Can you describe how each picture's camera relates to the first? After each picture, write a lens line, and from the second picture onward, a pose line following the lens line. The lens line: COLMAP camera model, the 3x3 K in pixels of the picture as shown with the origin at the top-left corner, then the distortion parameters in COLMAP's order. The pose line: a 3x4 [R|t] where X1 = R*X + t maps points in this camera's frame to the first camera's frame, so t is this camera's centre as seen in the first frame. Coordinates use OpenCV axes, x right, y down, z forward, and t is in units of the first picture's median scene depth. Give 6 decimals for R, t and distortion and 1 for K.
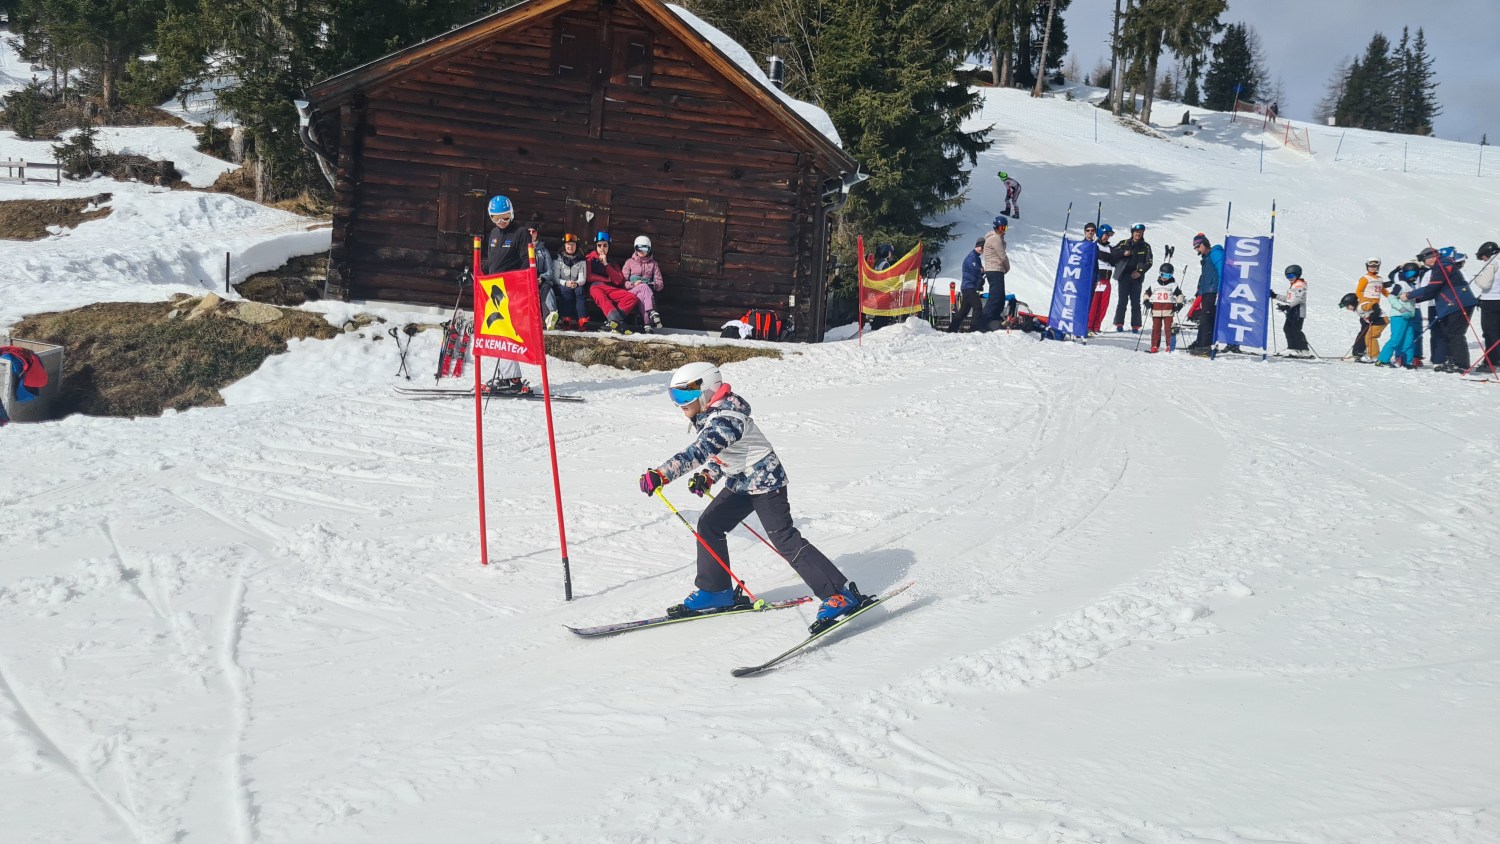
lens RADIAL K [[1117.3, 0, 717.7], [0, 1117.3, 422.0], [0, 0, 1]] dist [0.049762, -0.032139]
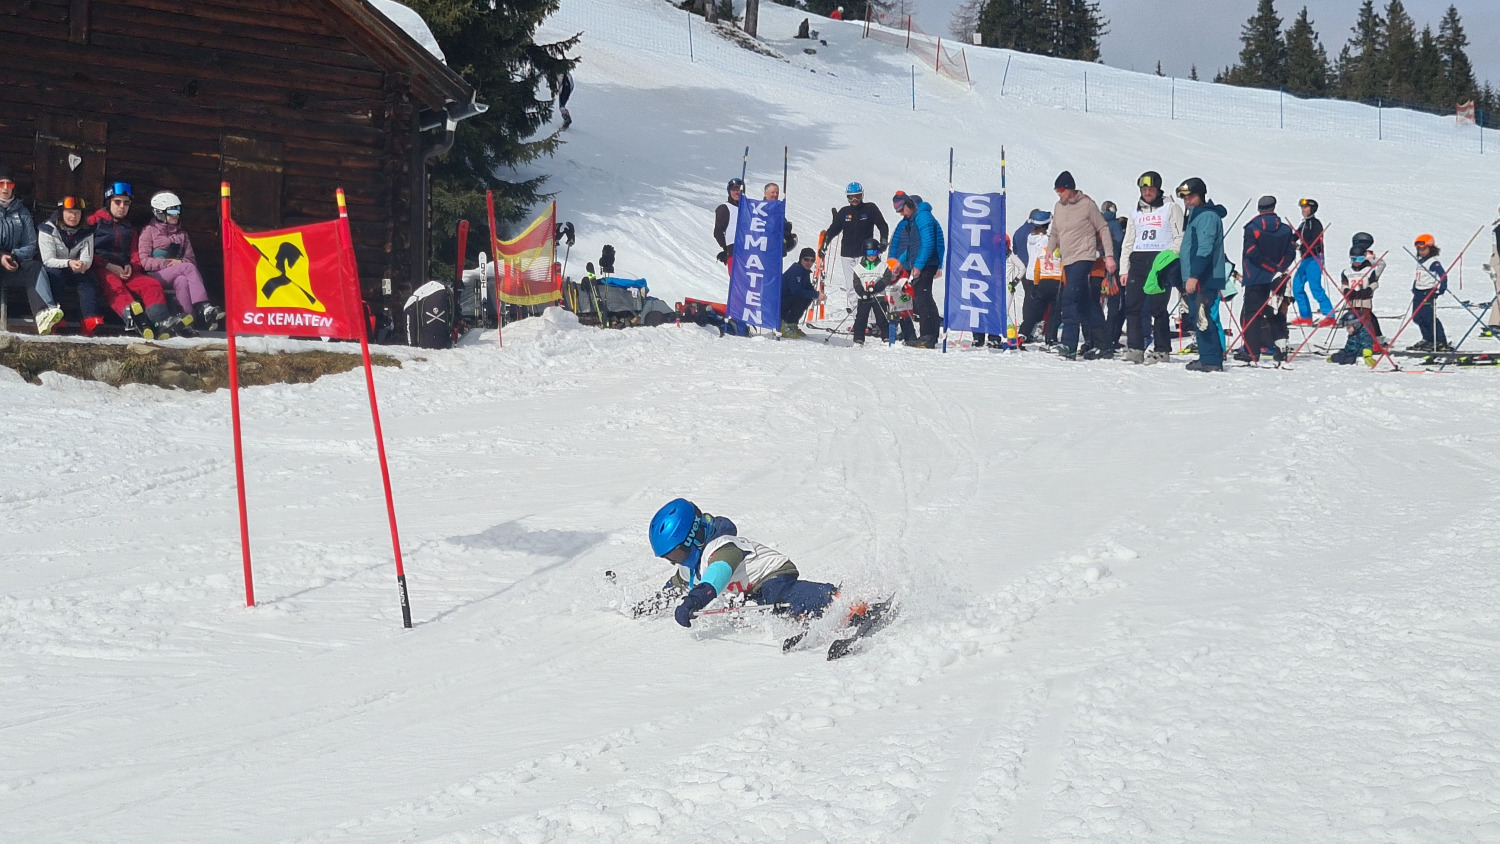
lens RADIAL K [[1837.4, 0, 704.8], [0, 1837.4, 412.2], [0, 0, 1]] dist [0.045338, 0.012298]
pose [[0.941573, -0.043217, 0.334026, -0.134985], [0.060030, 0.997388, -0.040172, 0.025903], [-0.331417, 0.057877, 0.941707, -0.120744]]
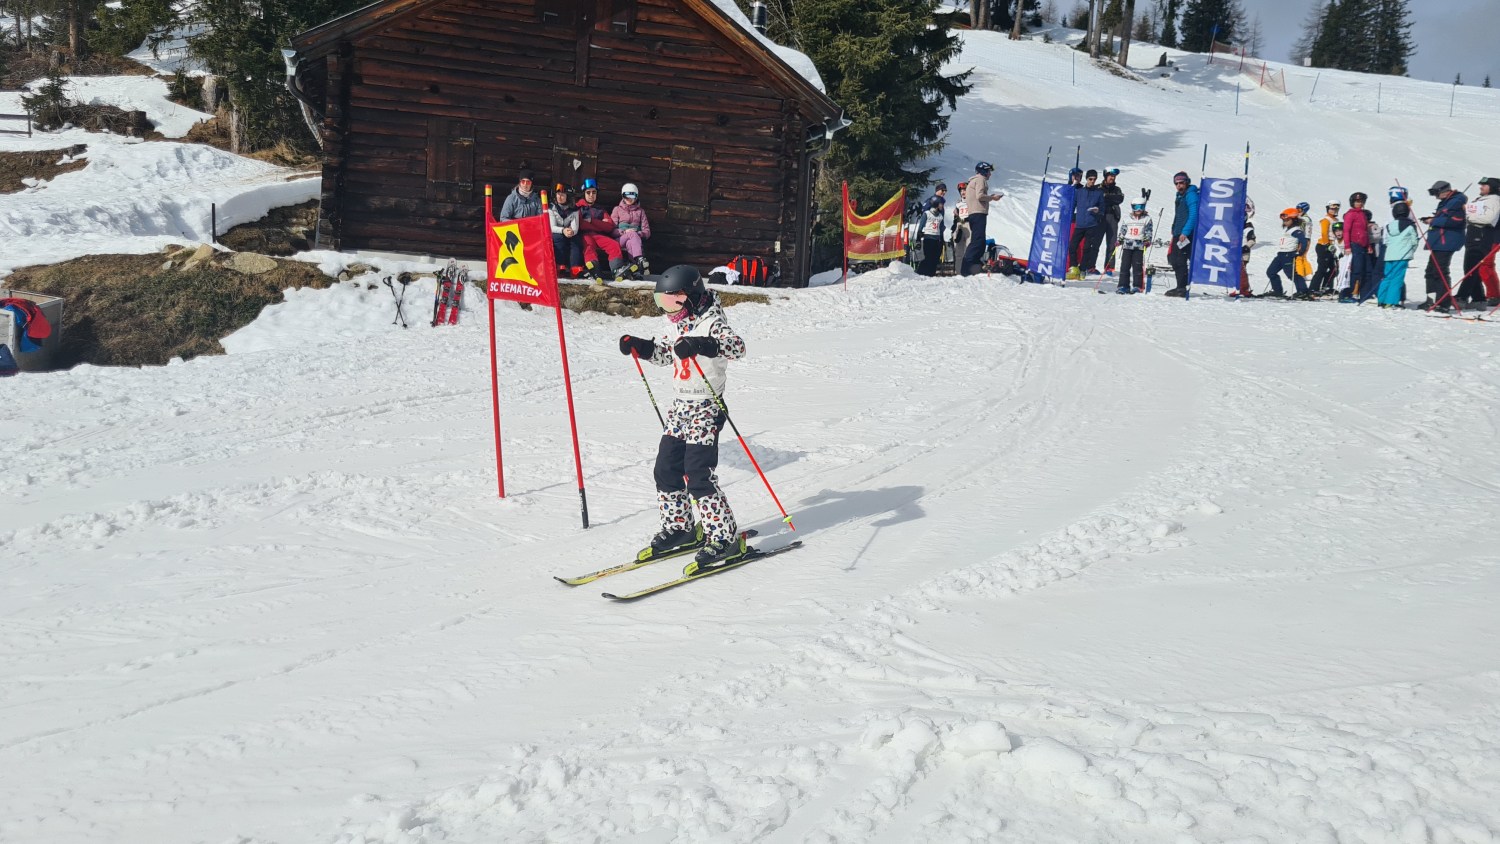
lens RADIAL K [[1117.3, 0, 717.7], [0, 1117.3, 422.0], [0, 0, 1]] dist [0.049762, -0.032139]
pose [[0.999738, -0.012994, 0.018866, -0.009690], [0.012131, 0.998907, 0.045136, 0.004348], [-0.019432, -0.044896, 0.998803, -0.022419]]
